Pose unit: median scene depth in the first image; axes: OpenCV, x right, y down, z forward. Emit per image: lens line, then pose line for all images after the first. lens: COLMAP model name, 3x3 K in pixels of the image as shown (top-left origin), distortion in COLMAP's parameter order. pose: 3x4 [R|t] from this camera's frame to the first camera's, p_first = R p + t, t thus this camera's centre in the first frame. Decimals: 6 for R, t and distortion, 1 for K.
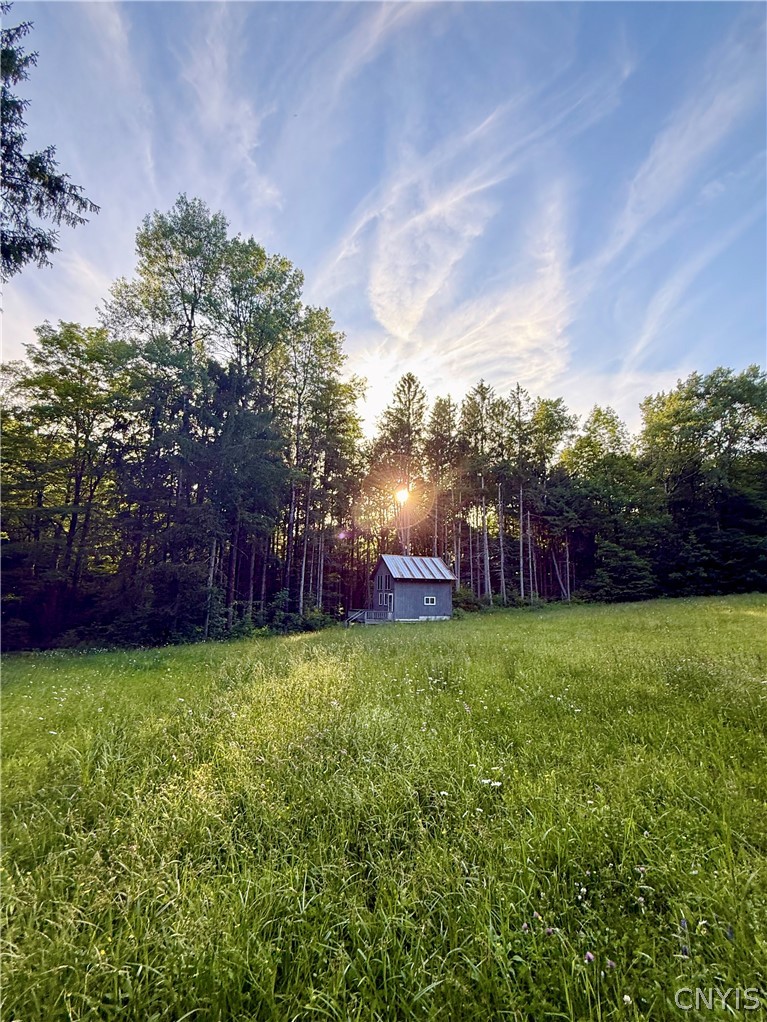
lens RADIAL K [[435.1, 0, 383.5], [0, 435.1, 511.0], [0, 0, 1]] dist [0.000898, 0.000121]
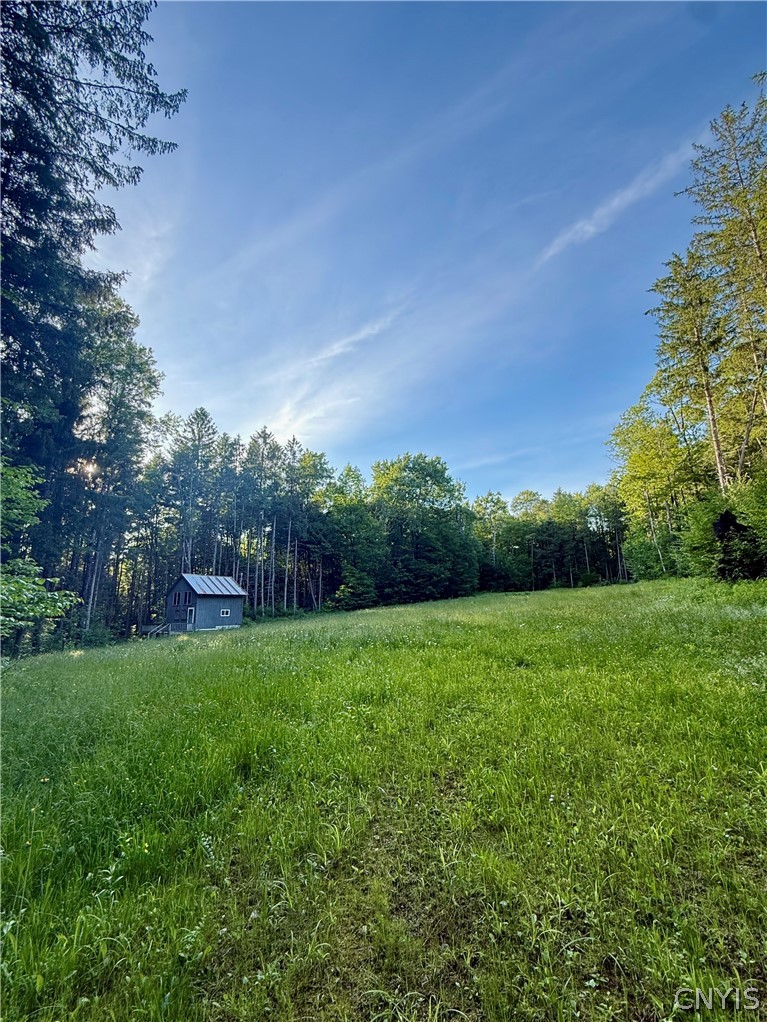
lens RADIAL K [[435.1, 0, 383.5], [0, 435.1, 511.0], [0, 0, 1]] dist [0.000898, 0.000121]
pose [[0.823306, 0.092720, 0.559973, -0.167855], [-0.068982, 0.995599, -0.063430, -0.020521], [-0.563390, 0.013595, 0.826079, -0.178336]]
